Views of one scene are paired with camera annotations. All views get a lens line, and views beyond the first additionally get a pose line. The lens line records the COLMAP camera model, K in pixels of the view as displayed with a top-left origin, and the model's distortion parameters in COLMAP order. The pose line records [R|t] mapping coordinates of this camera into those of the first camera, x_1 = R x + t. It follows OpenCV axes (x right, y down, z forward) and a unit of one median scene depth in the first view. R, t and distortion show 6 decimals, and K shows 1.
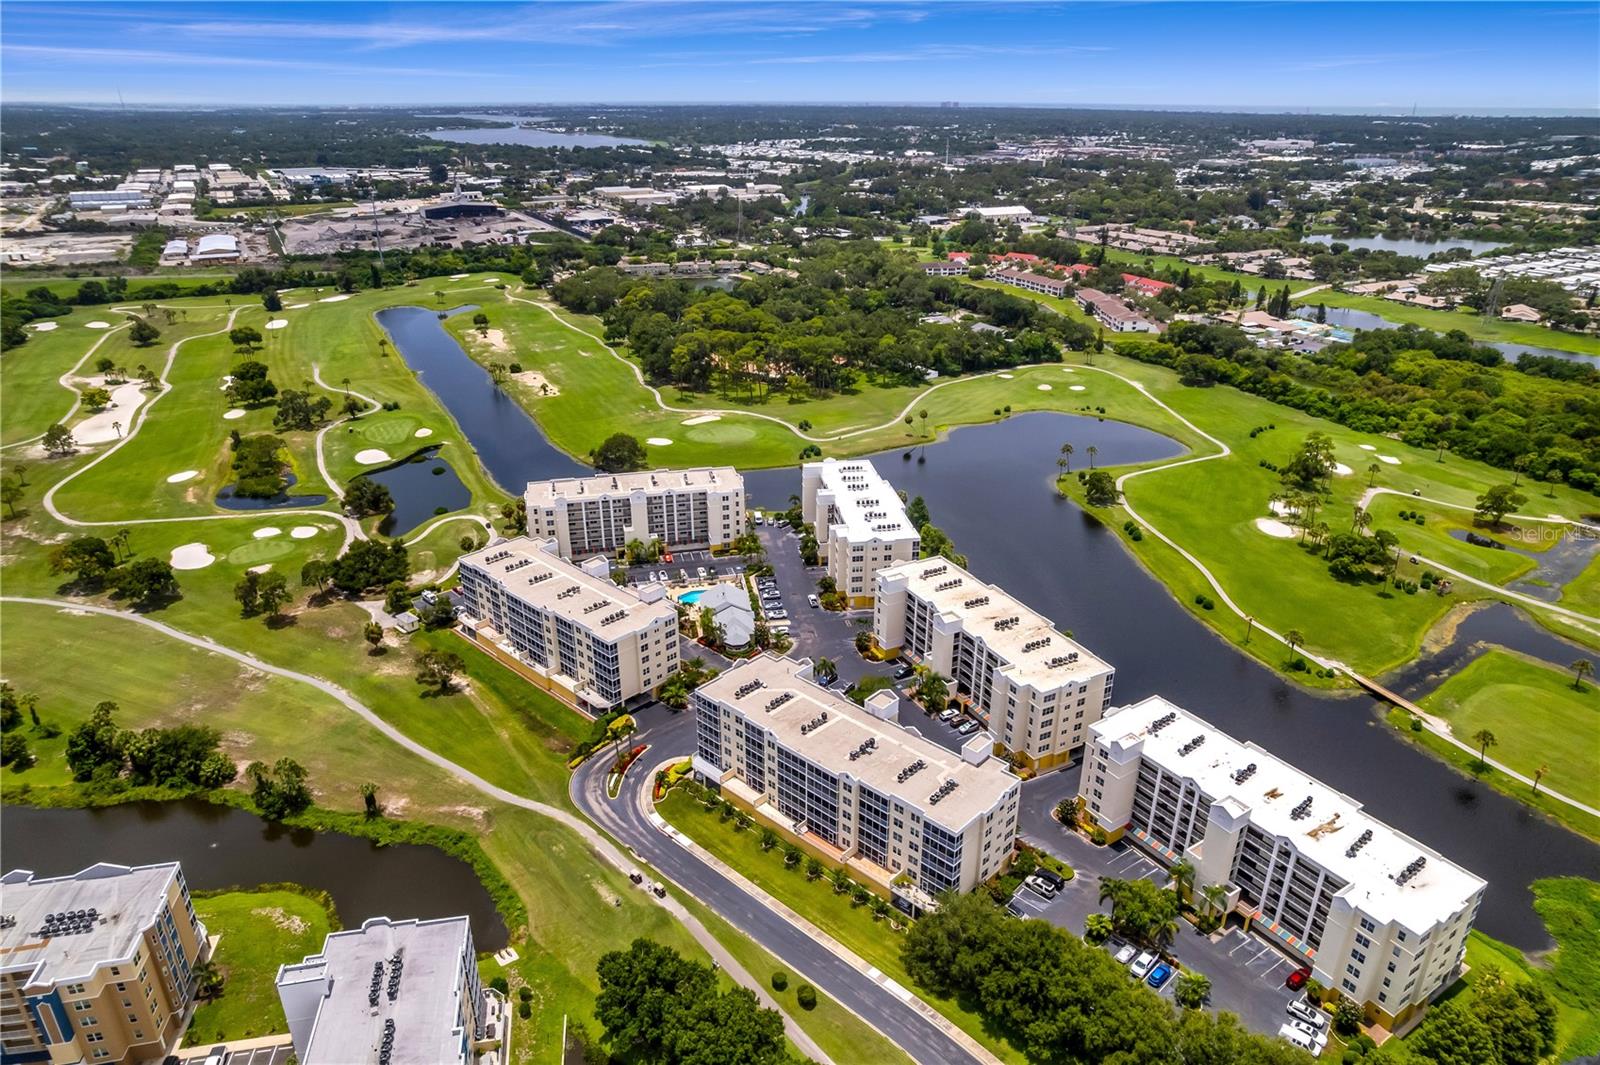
lens RADIAL K [[1024.7, 0, 806.3], [0, 1024.7, 530.6], [0, 0, 1]] dist [-0.076176, 0.068793]
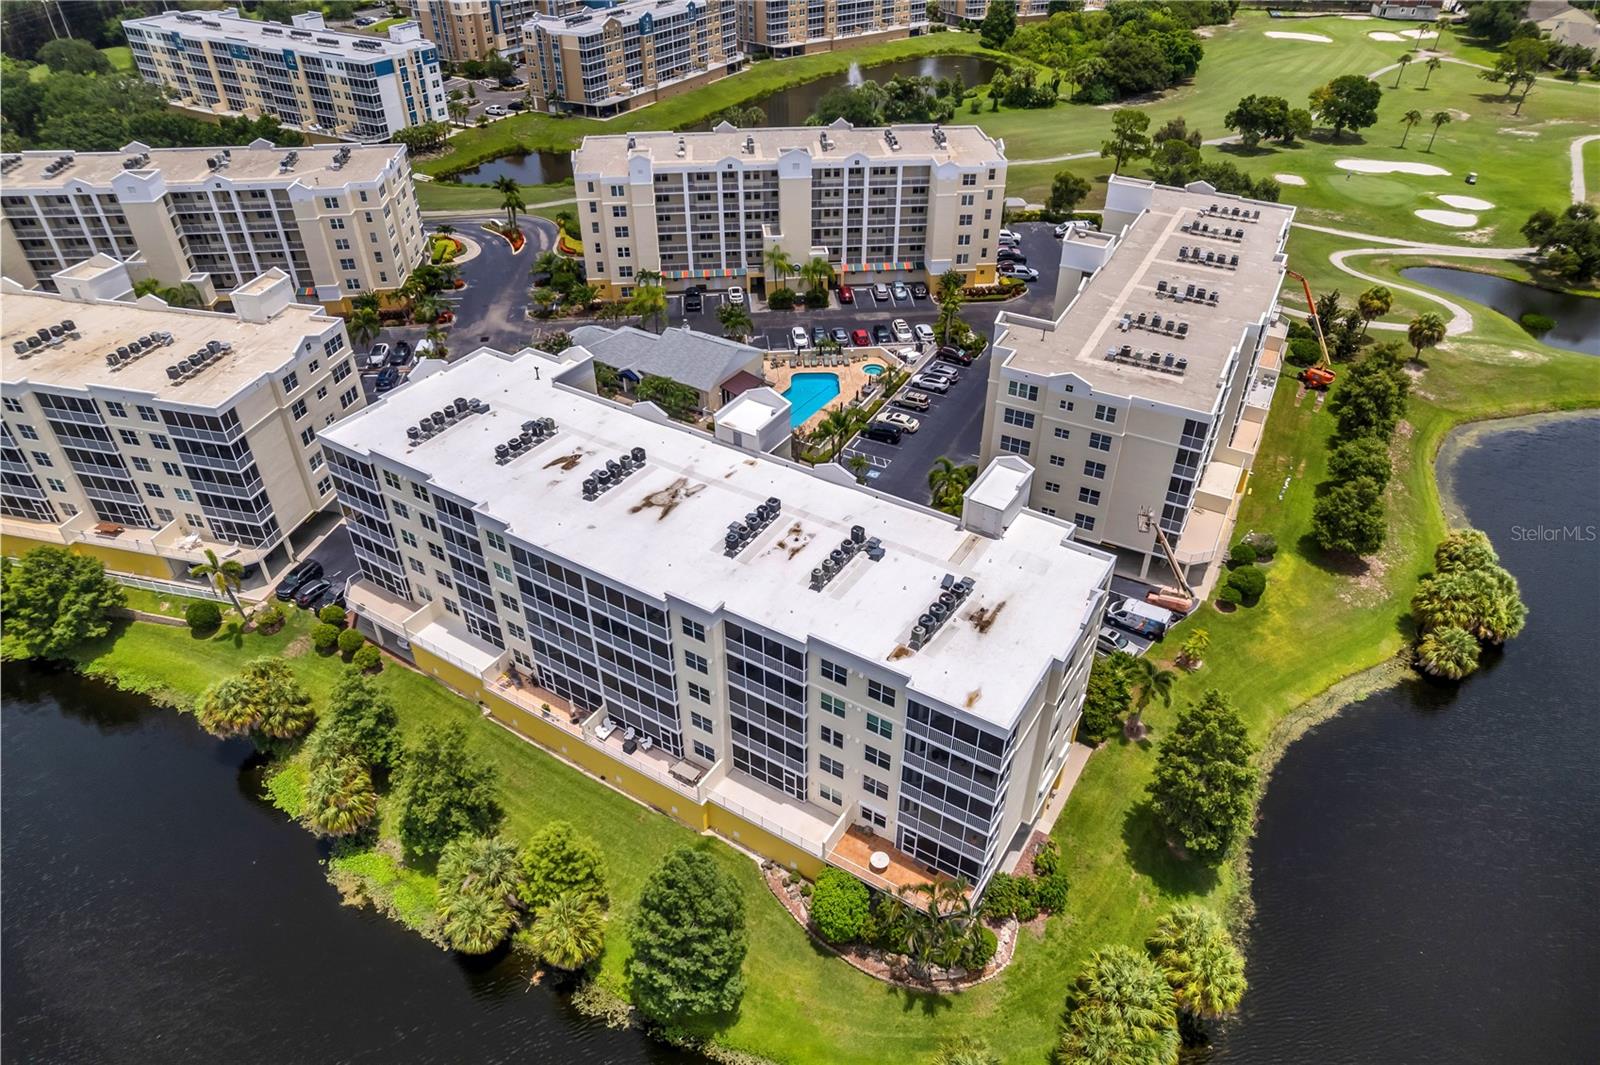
lens RADIAL K [[1024.7, 0, 806.3], [0, 1024.7, 530.6], [0, 0, 1]] dist [-0.076176, 0.068793]
pose [[-0.663857, 0.438693, -0.605675, 0.142107], [-0.298236, 0.587400, 0.752341, -0.171180], [0.685820, 0.680081, -0.259115, 0.799948]]
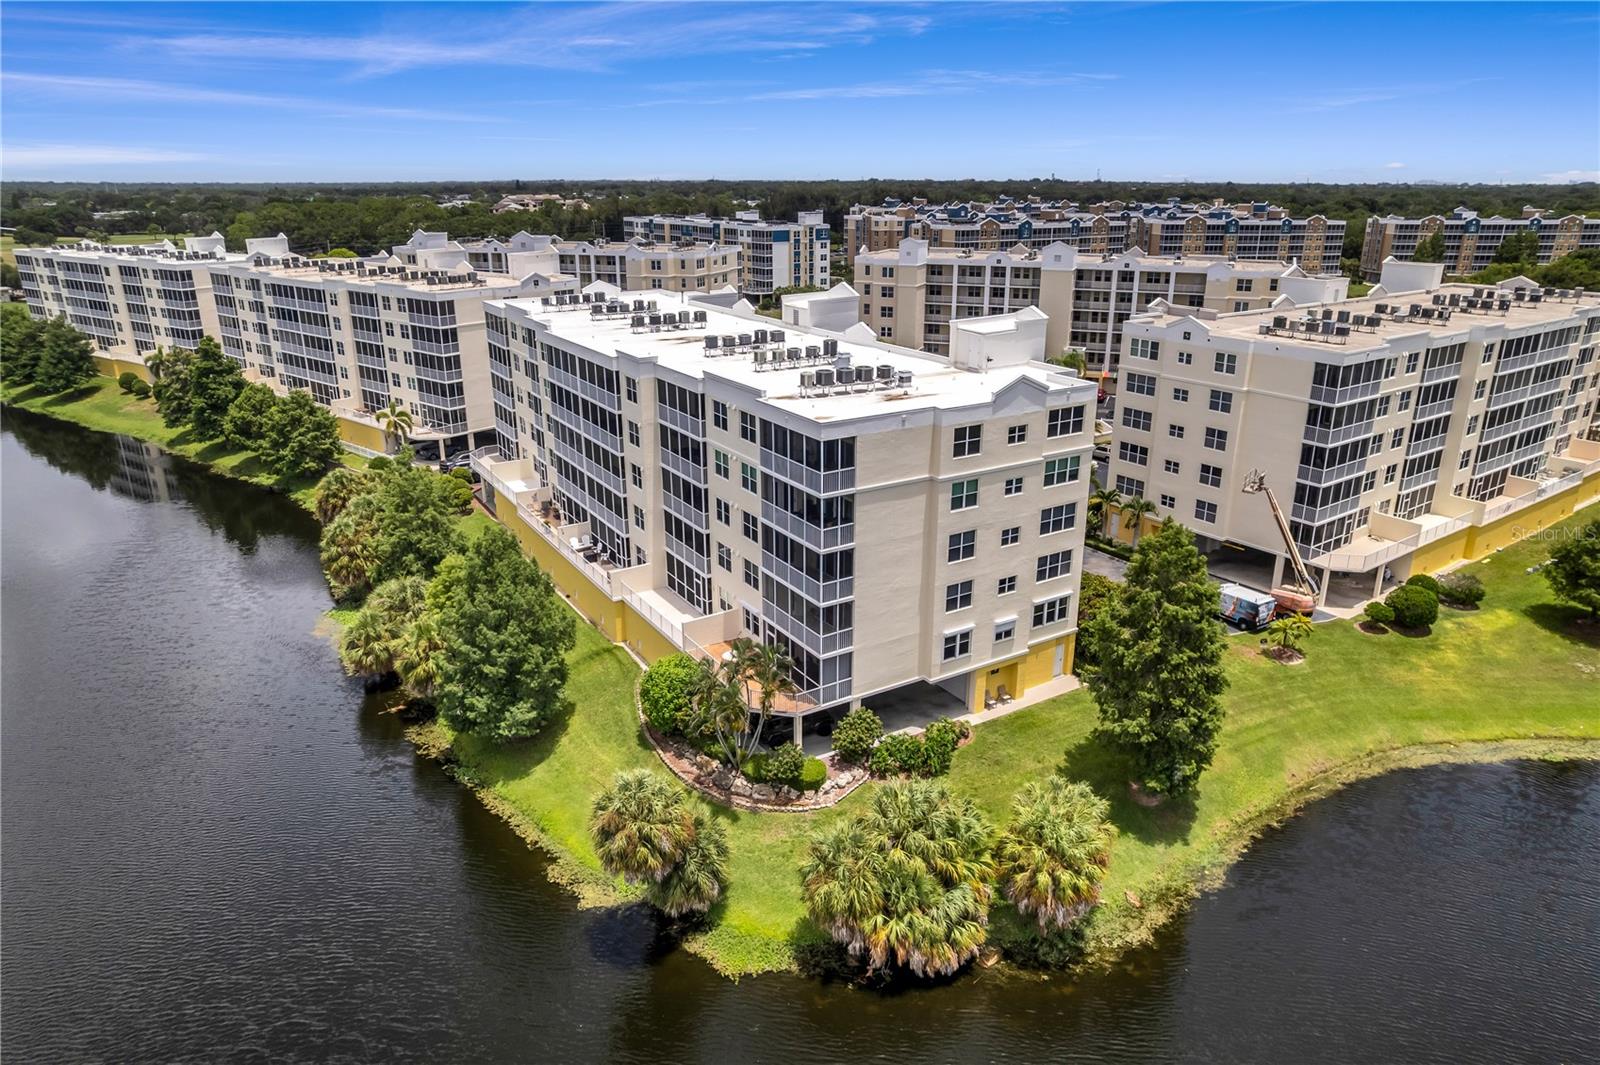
lens RADIAL K [[1024.7, 0, 806.3], [0, 1024.7, 530.6], [0, 0, 1]] dist [-0.076176, 0.068793]
pose [[-0.926689, 0.121306, -0.355714, 0.095699], [-0.150043, 0.748364, 0.646094, -0.124795], [0.344579, 0.652101, -0.675300, 0.892379]]
